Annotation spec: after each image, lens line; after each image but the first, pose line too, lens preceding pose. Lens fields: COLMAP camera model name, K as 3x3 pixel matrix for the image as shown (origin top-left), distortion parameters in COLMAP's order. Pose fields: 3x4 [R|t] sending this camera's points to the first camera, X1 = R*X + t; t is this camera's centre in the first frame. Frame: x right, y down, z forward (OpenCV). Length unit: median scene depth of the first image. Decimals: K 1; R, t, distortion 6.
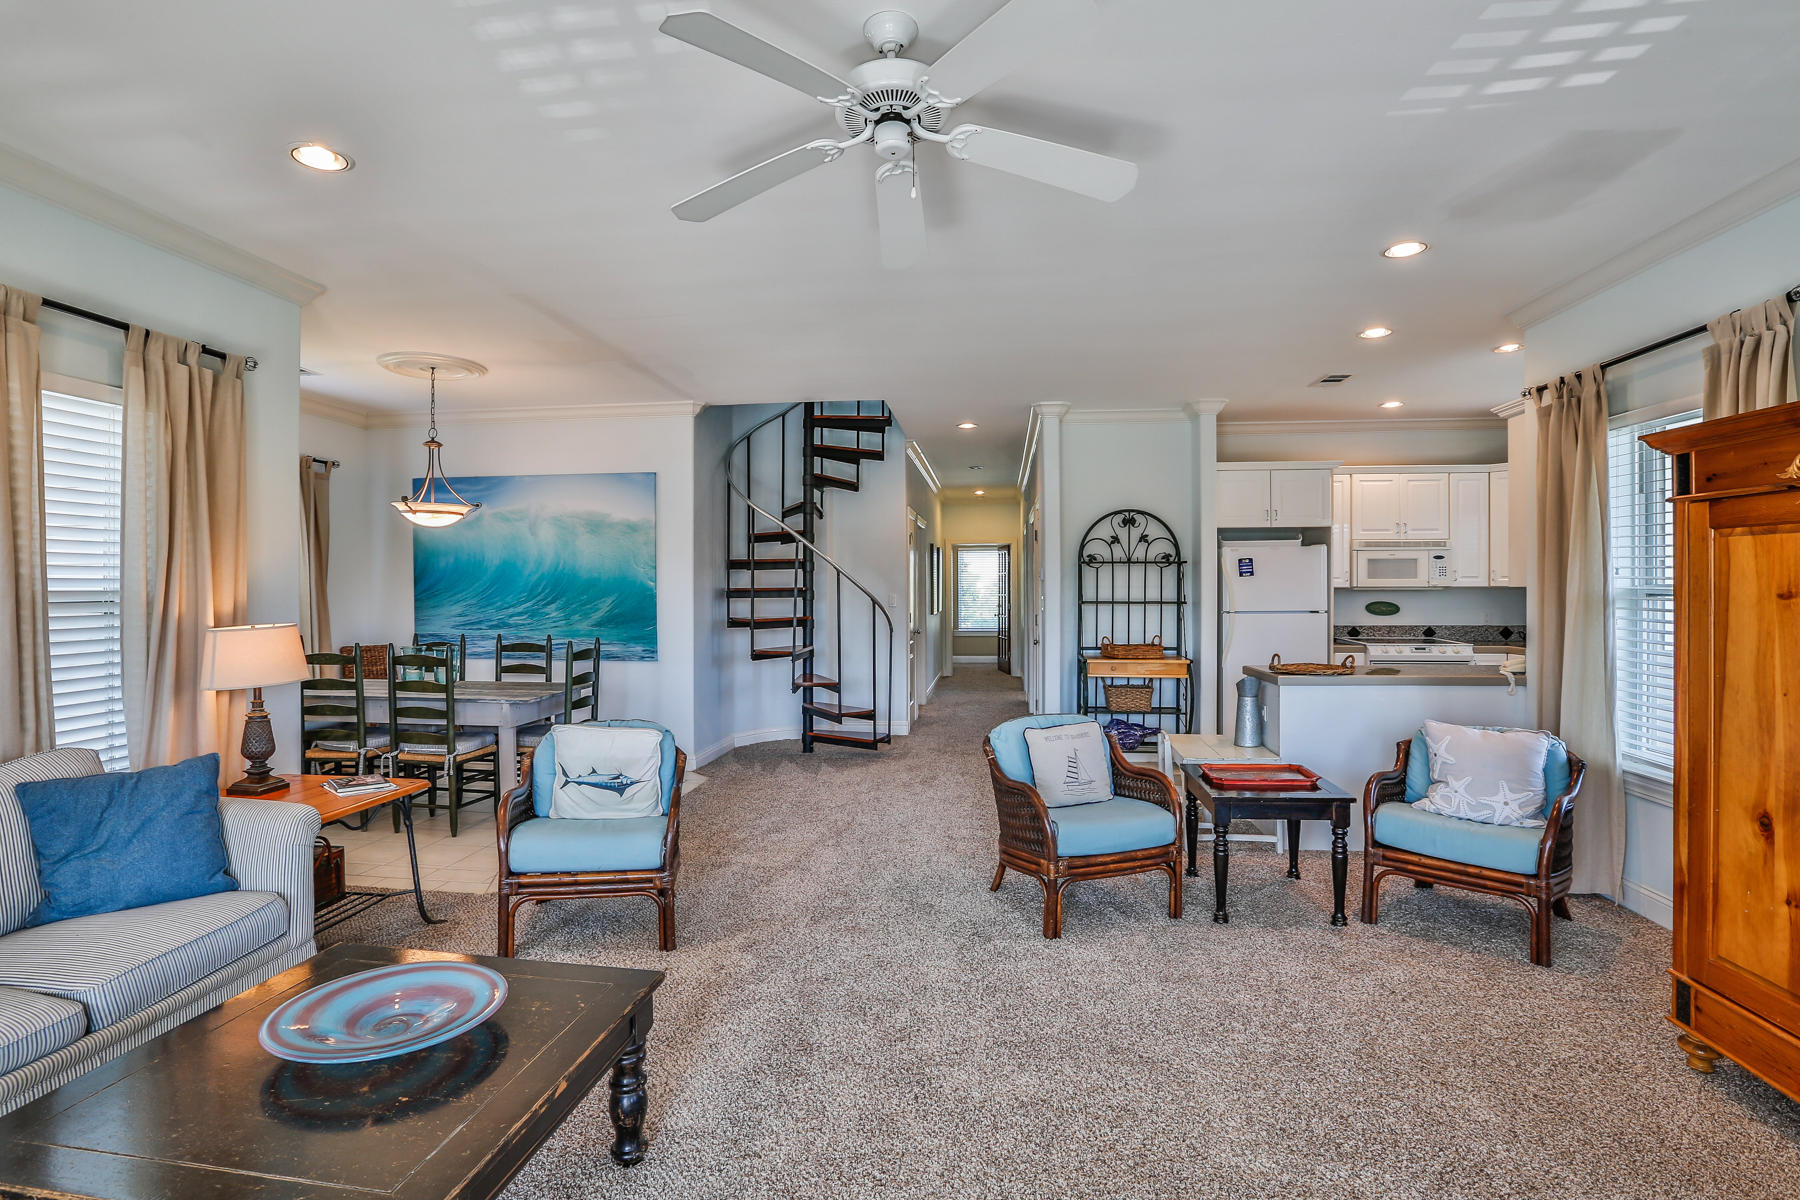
lens RADIAL K [[880.7, 0, 898.3], [0, 880.7, 591.3], [0, 0, 1]] dist [-0.059182, 0.023889]
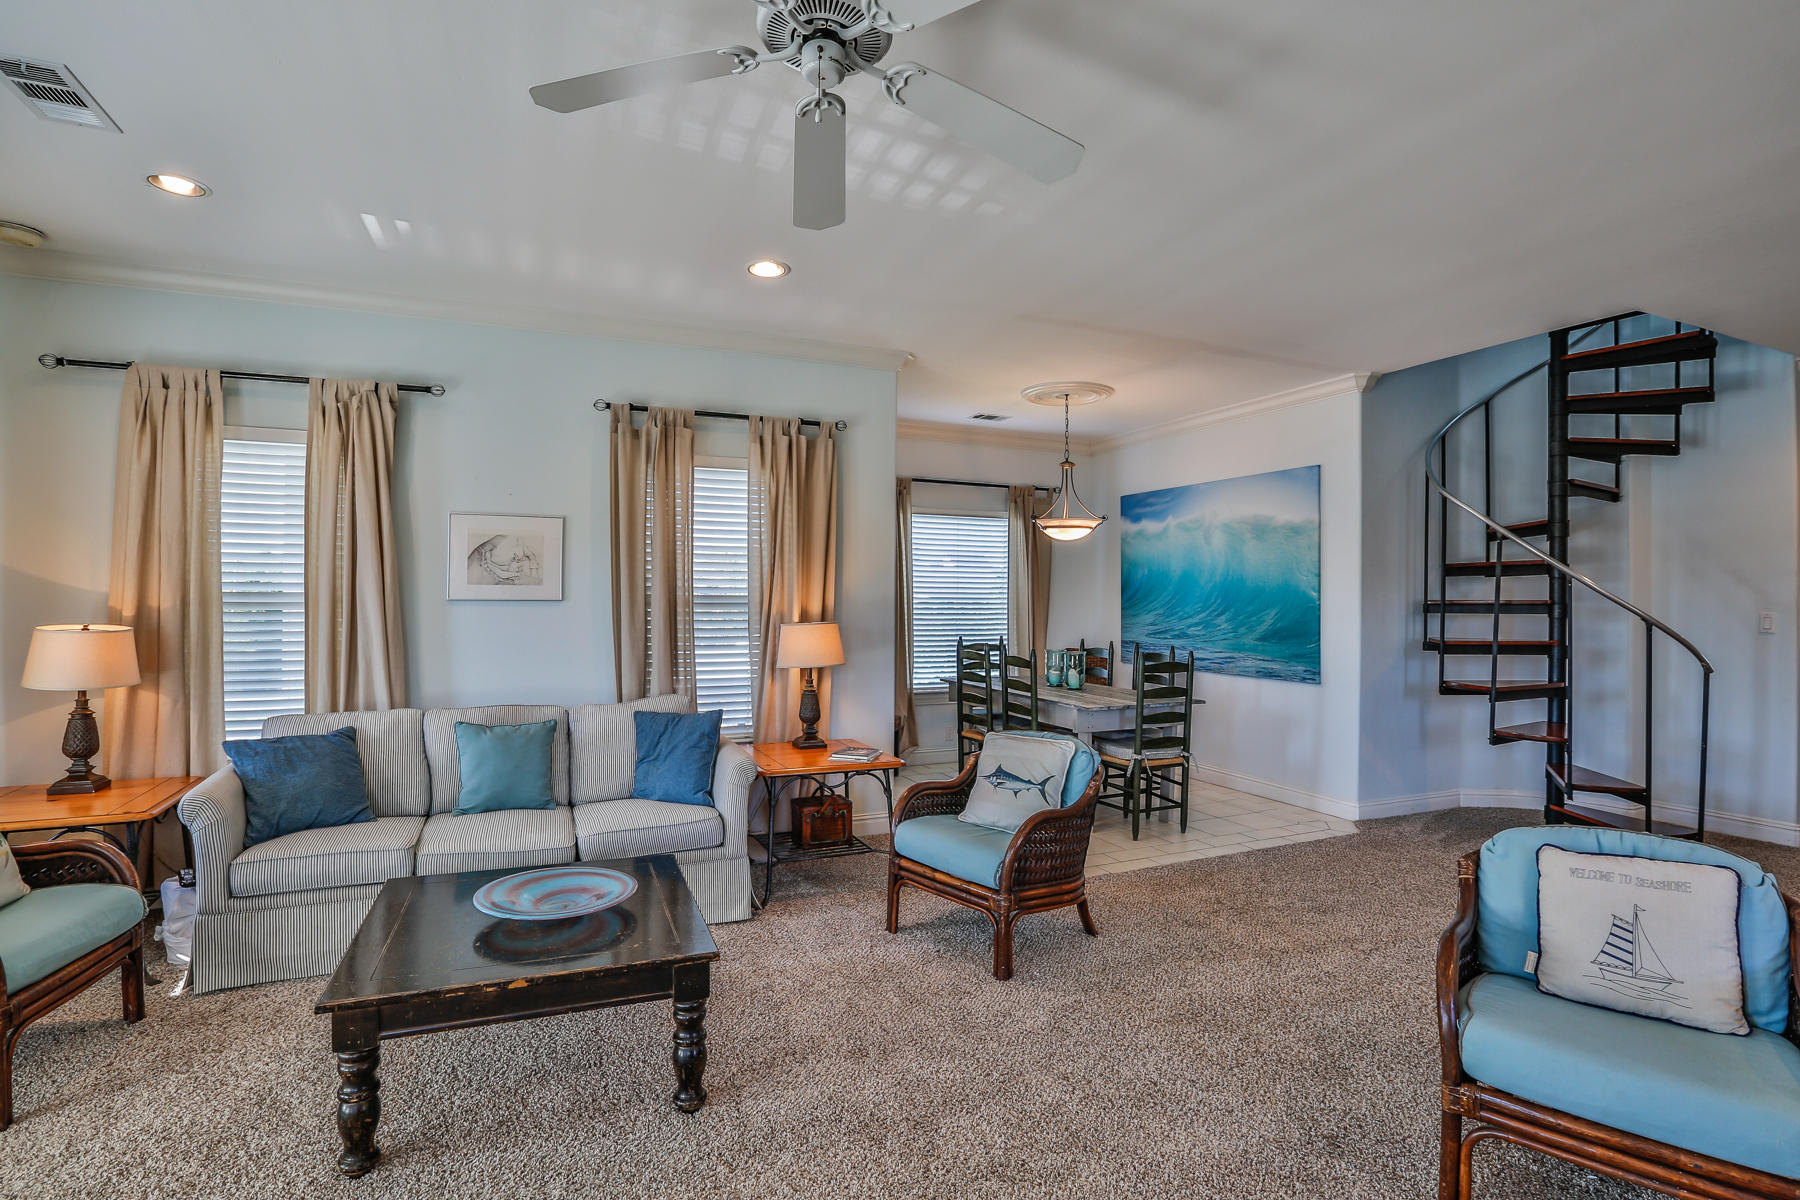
lens RADIAL K [[880.7, 0, 898.3], [0, 880.7, 591.3], [0, 0, 1]] dist [-0.059182, 0.023889]
pose [[0.501697, -0.001158, -0.865042, 0.252065], [-0.012257, 0.999889, -0.008447, 0.000846], [0.864956, 0.014840, 0.501628, 0.216136]]
